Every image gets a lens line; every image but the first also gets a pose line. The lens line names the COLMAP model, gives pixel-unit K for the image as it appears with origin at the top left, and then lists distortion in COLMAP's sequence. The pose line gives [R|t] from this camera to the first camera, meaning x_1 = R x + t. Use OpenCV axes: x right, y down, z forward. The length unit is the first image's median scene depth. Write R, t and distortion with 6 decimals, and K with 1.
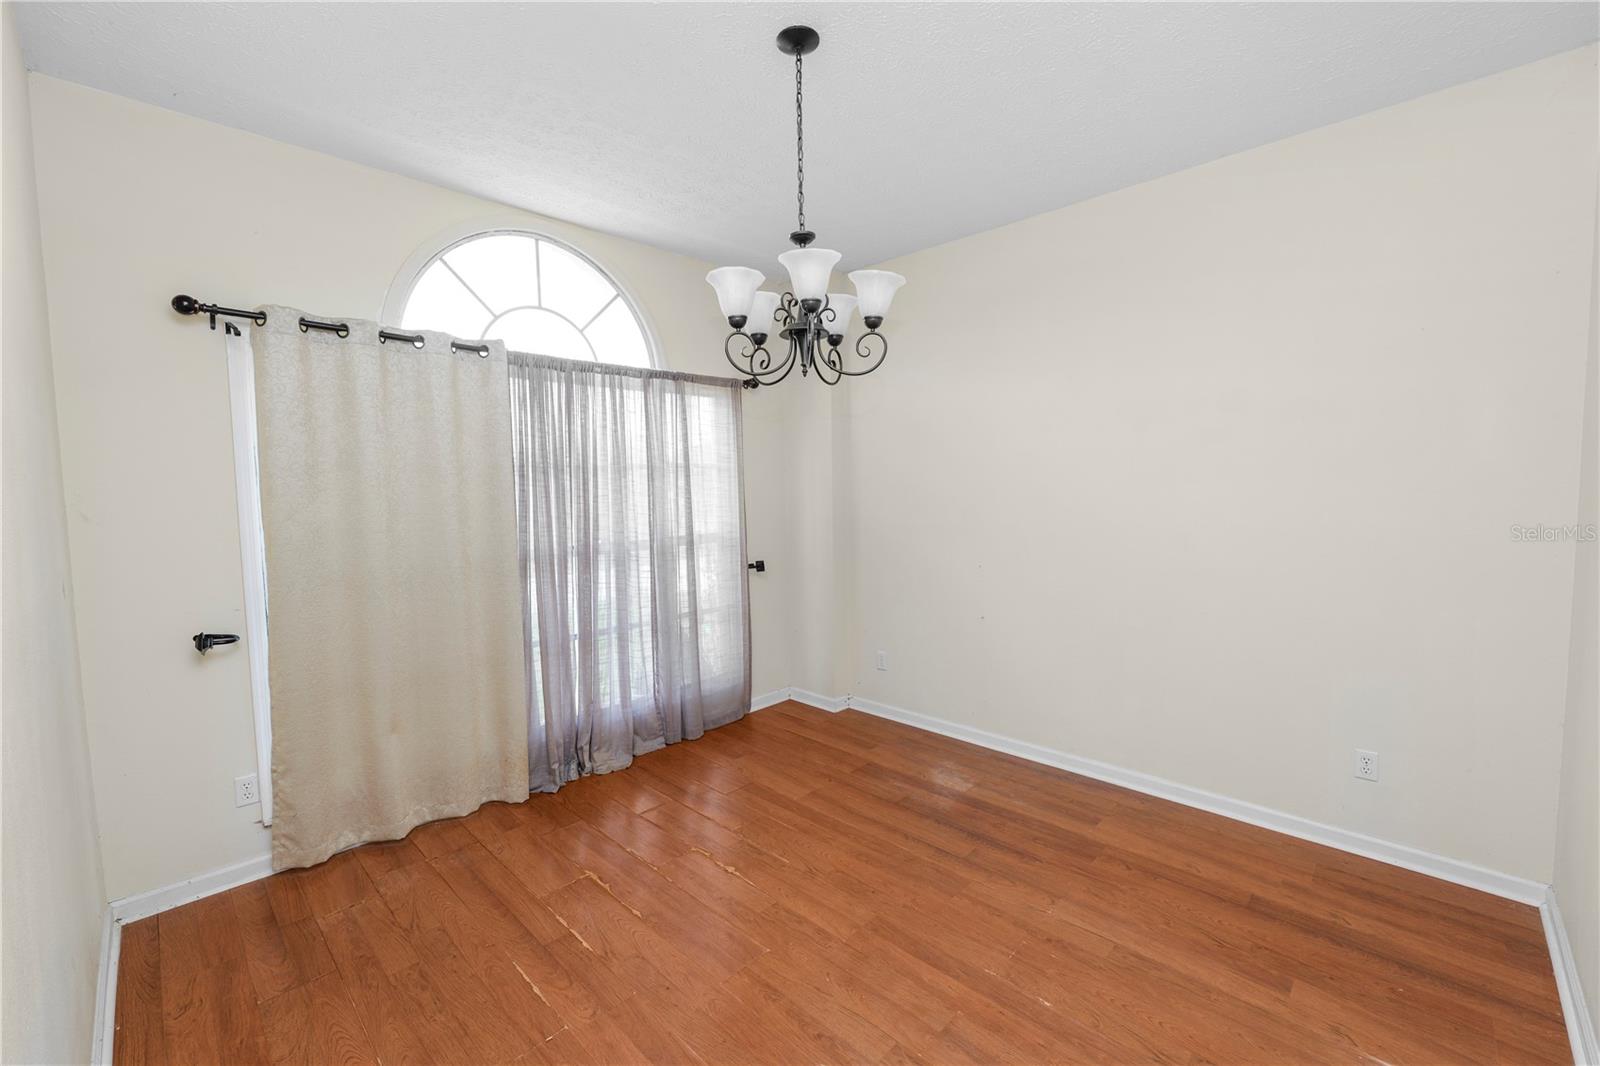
lens RADIAL K [[653.4, 0, 798.4], [0, 653.4, 532.4], [0, 0, 1]] dist [-0.012846, 0.001003]
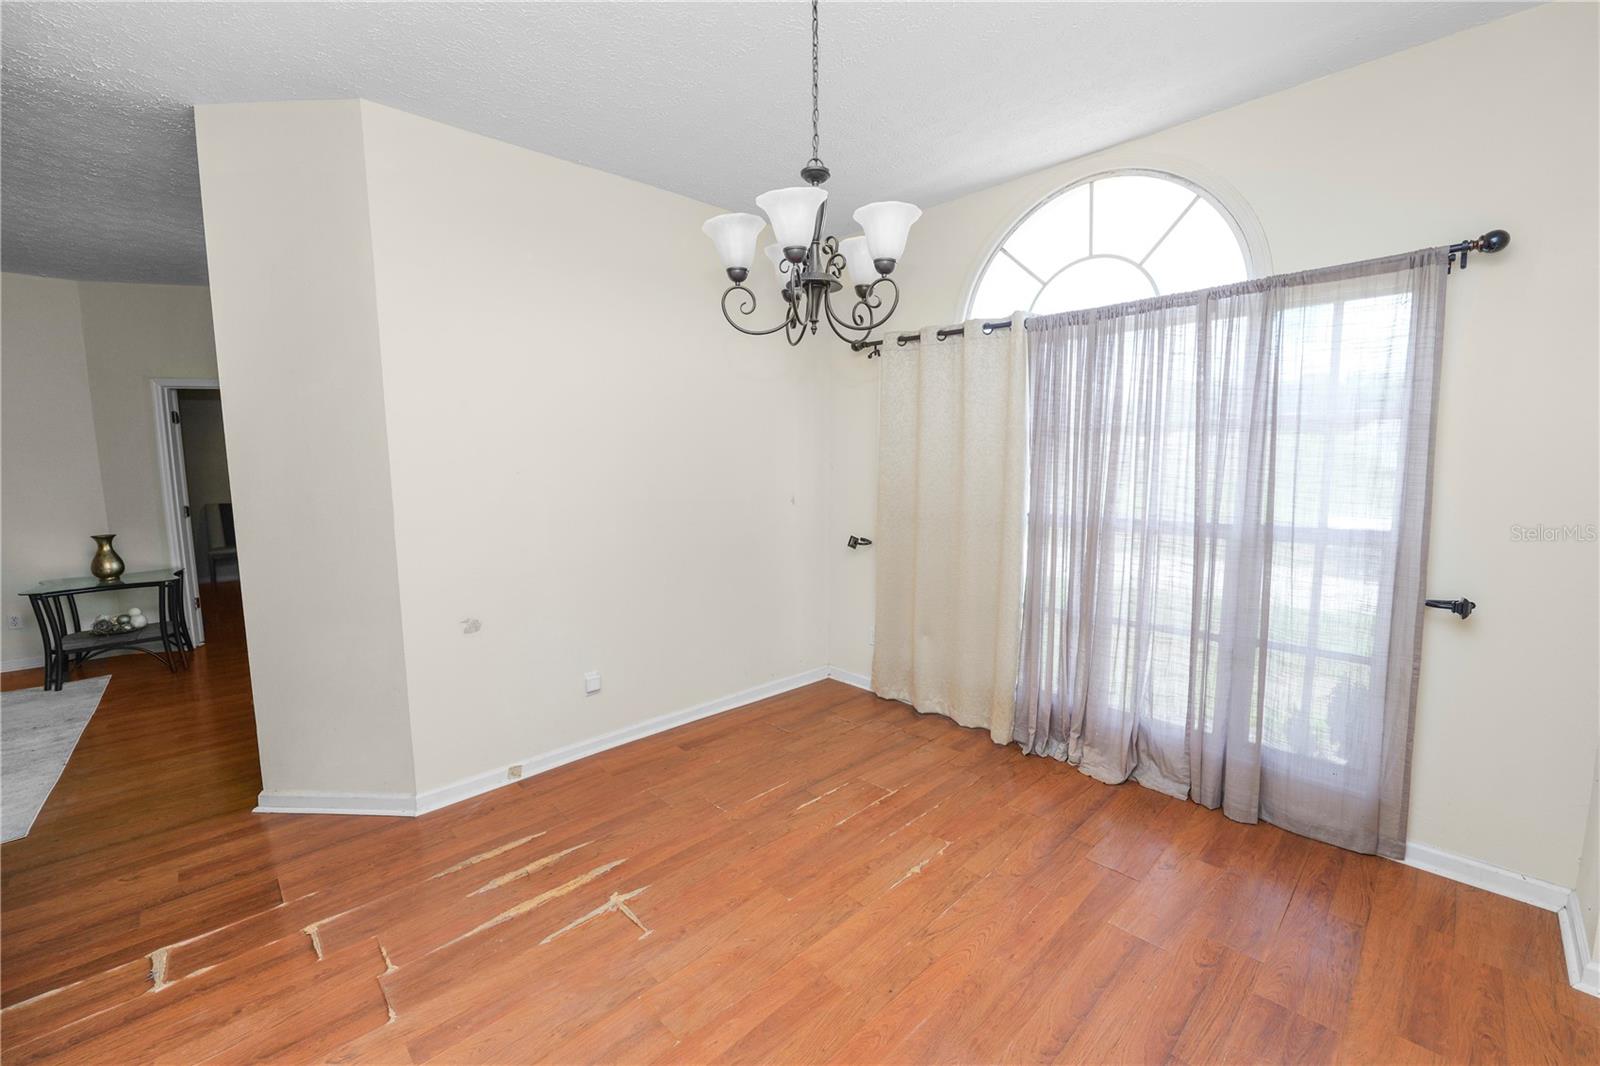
lens RADIAL K [[653.4, 0, 801.6], [0, 653.4, 531.9], [0, 0, 1]] dist [-0.012846, 0.001003]
pose [[-0.032433, 0.132009, -0.990718, 0.568400], [-0.057808, 0.989332, 0.133717, -0.056895], [0.997801, 0.061609, -0.024456, 0.621115]]
